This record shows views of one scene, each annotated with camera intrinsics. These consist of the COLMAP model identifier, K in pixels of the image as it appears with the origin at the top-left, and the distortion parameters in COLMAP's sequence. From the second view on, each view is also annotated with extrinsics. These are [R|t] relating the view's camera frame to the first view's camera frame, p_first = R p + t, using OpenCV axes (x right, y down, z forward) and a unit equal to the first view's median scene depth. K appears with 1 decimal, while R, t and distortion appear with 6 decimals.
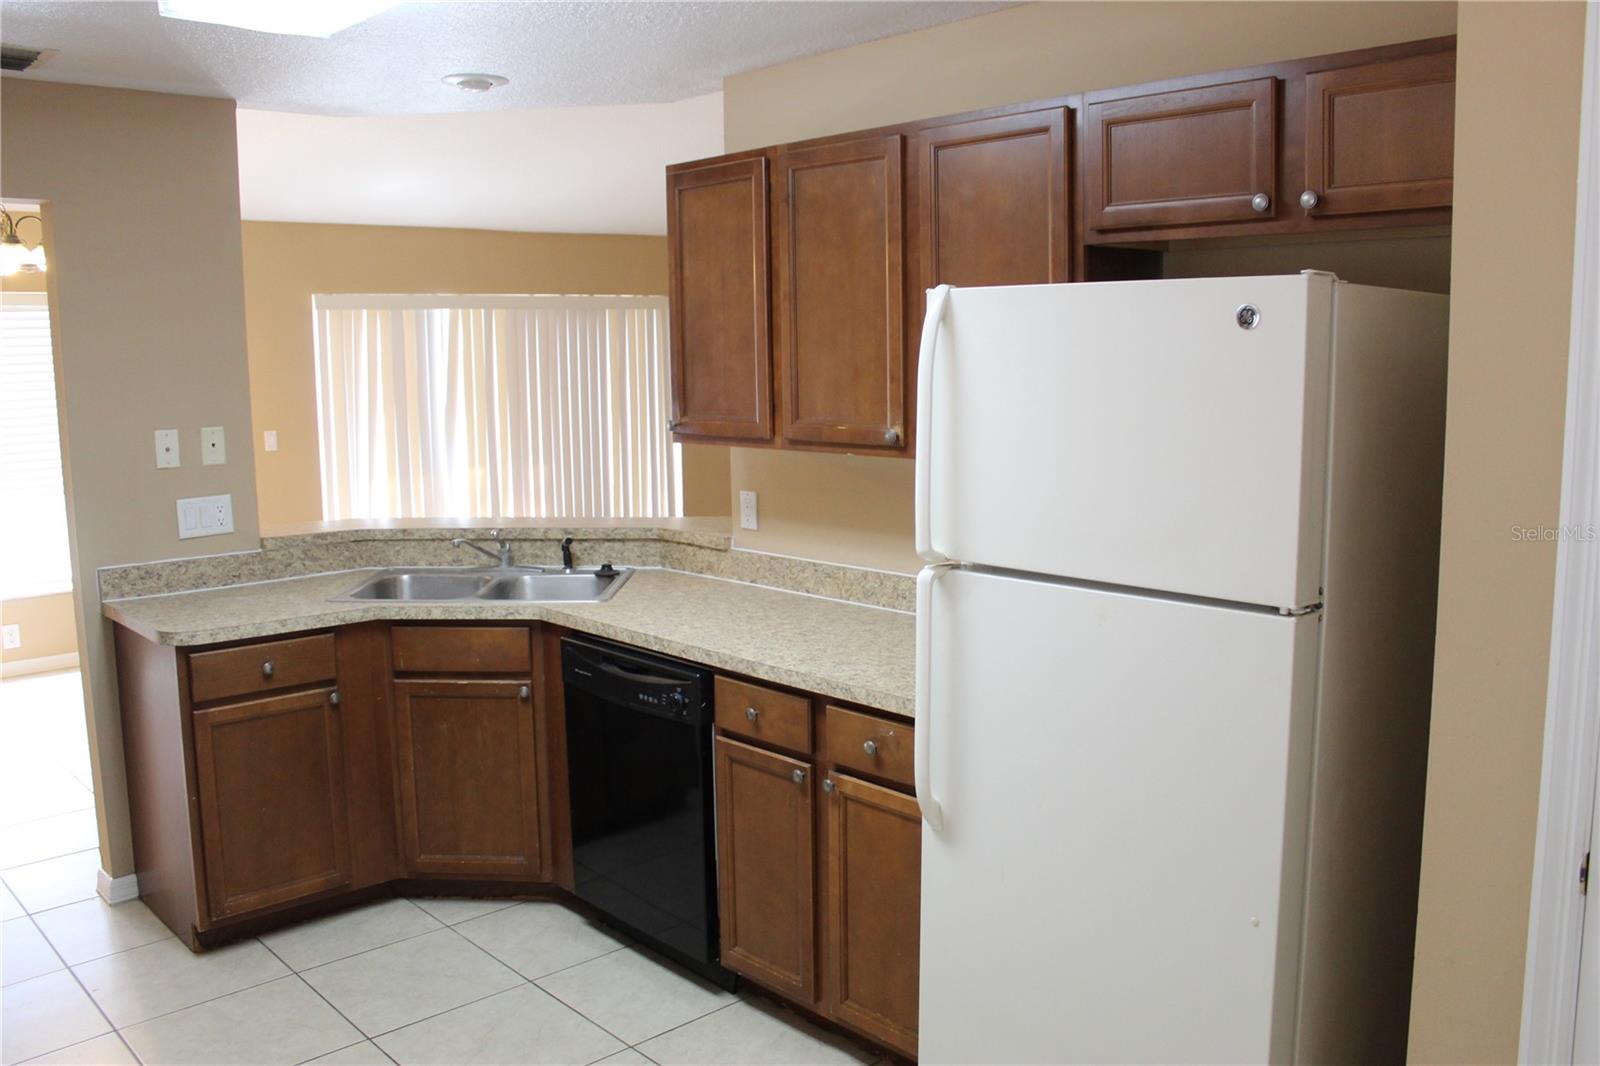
lens RADIAL K [[1333.2, 0, 793.9], [0, 1333.2, 521.2], [0, 0, 1]] dist [-0.183663, 0.178017]
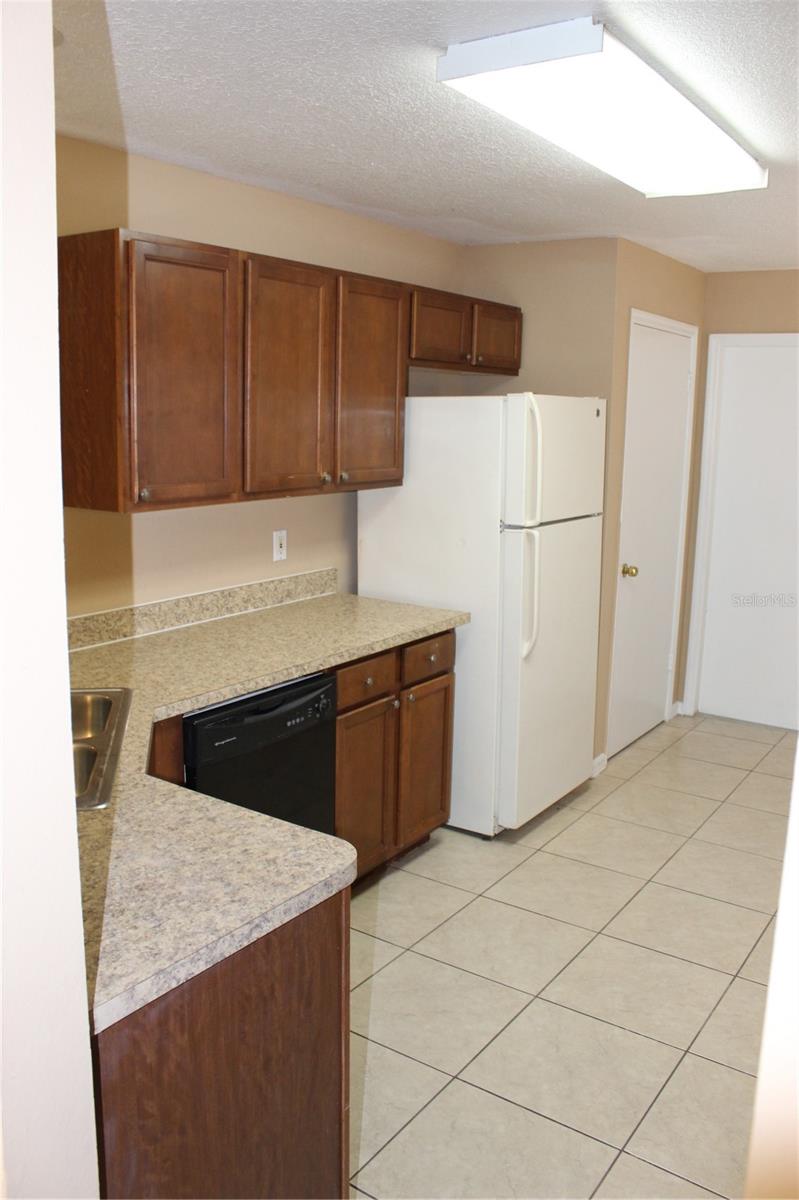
lens RADIAL K [[999.9, 0, 396.6], [0, 999.9, 585.6], [0, 0, 1]] dist [-0.183663, 0.178017]
pose [[-0.218017, -0.158173, 0.963042, -0.943708], [0.112045, 0.976198, 0.185699, -0.132831], [-0.969492, 0.148389, -0.195105, 1.062331]]
